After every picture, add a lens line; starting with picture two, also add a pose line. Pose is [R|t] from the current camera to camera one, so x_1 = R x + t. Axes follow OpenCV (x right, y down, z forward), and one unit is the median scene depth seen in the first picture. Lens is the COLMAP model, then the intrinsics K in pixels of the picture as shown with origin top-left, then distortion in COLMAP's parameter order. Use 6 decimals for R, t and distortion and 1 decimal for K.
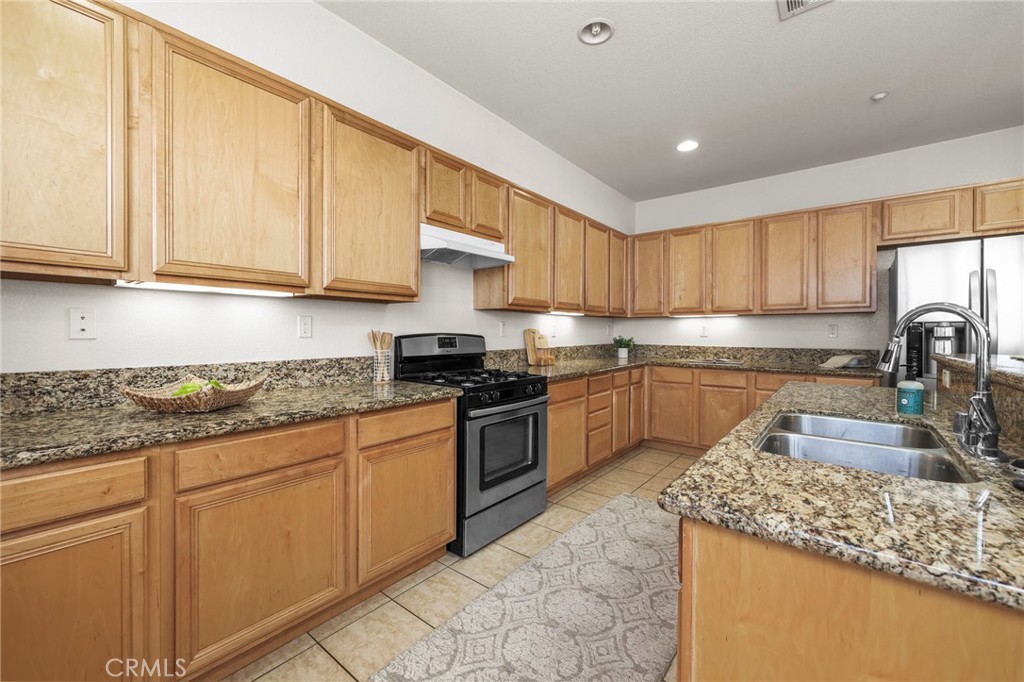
lens RADIAL K [[414.7, 0, 506.4], [0, 414.7, 334.2], [0, 0, 1]] dist [0.001576, 0.000701]
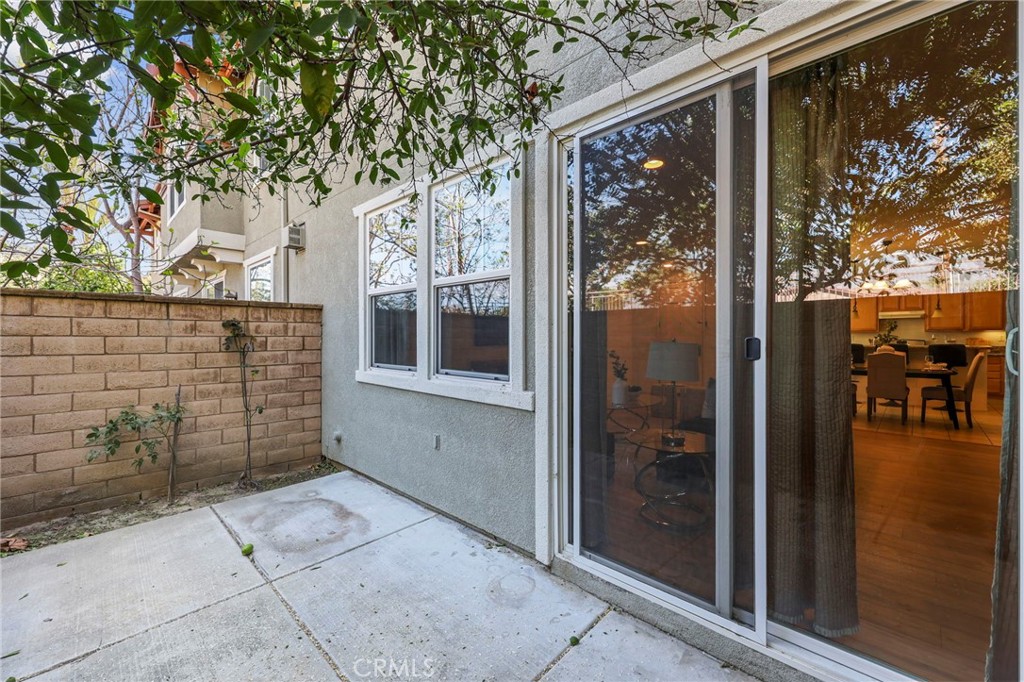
lens RADIAL K [[414.7, 0, 506.3], [0, 414.7, 337.6], [0, 0, 1]] dist [0.001576, 0.000701]
pose [[-0.101403, -0.002107, -0.994843, 4.845182], [-0.004595, 0.999988, -0.001649, 0.004047], [0.994835, 0.004404, -0.101412, -2.547986]]
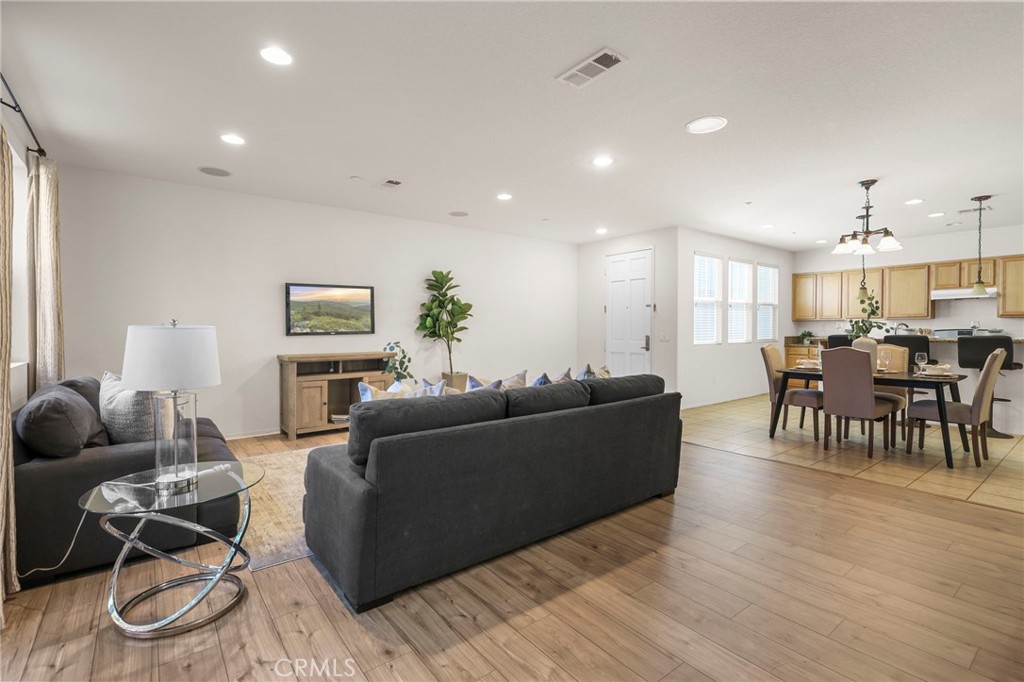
lens RADIAL K [[468.3, 0, 509.6], [0, 468.3, 339.6], [0, 0, 1]] dist [0.004283, 0.000657]
pose [[-0.232500, 0.016489, -0.972457, 4.178530], [-0.004758, 0.999825, 0.018091, 0.027649], [0.972585, 0.008833, -0.232381, -1.231970]]
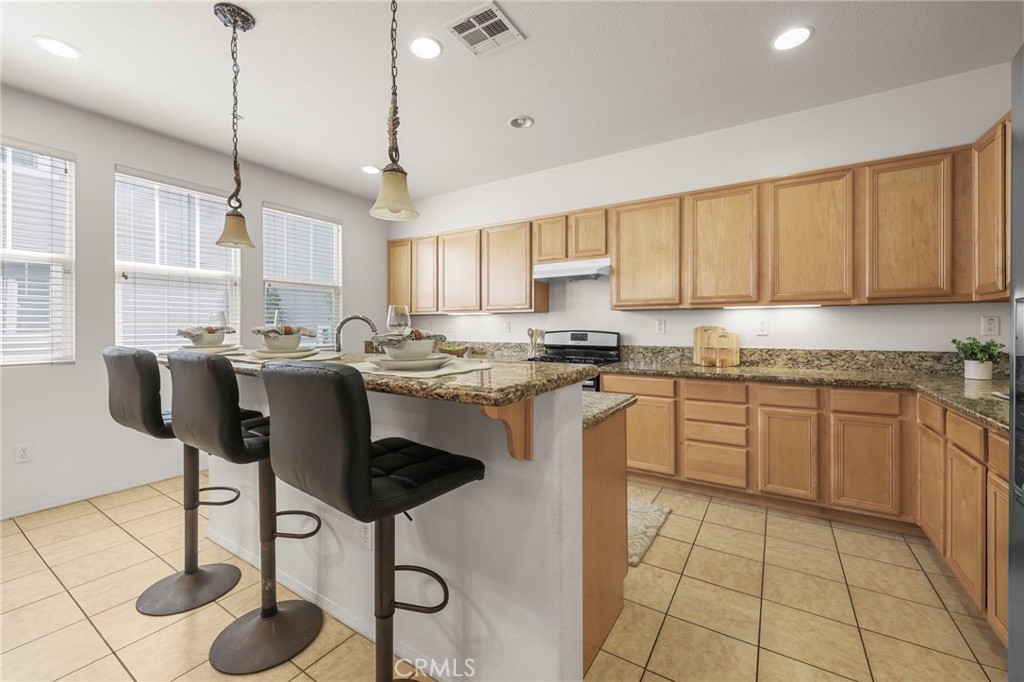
lens RADIAL K [[414.7, 0, 505.1], [0, 414.7, 332.1], [0, 0, 1]] dist [0.001576, 0.000701]
pose [[0.099937, 0.004033, -0.994986, 1.687686], [-0.008288, 0.999960, 0.003221, 0.001217], [0.994959, 0.007925, 0.099967, 0.822401]]
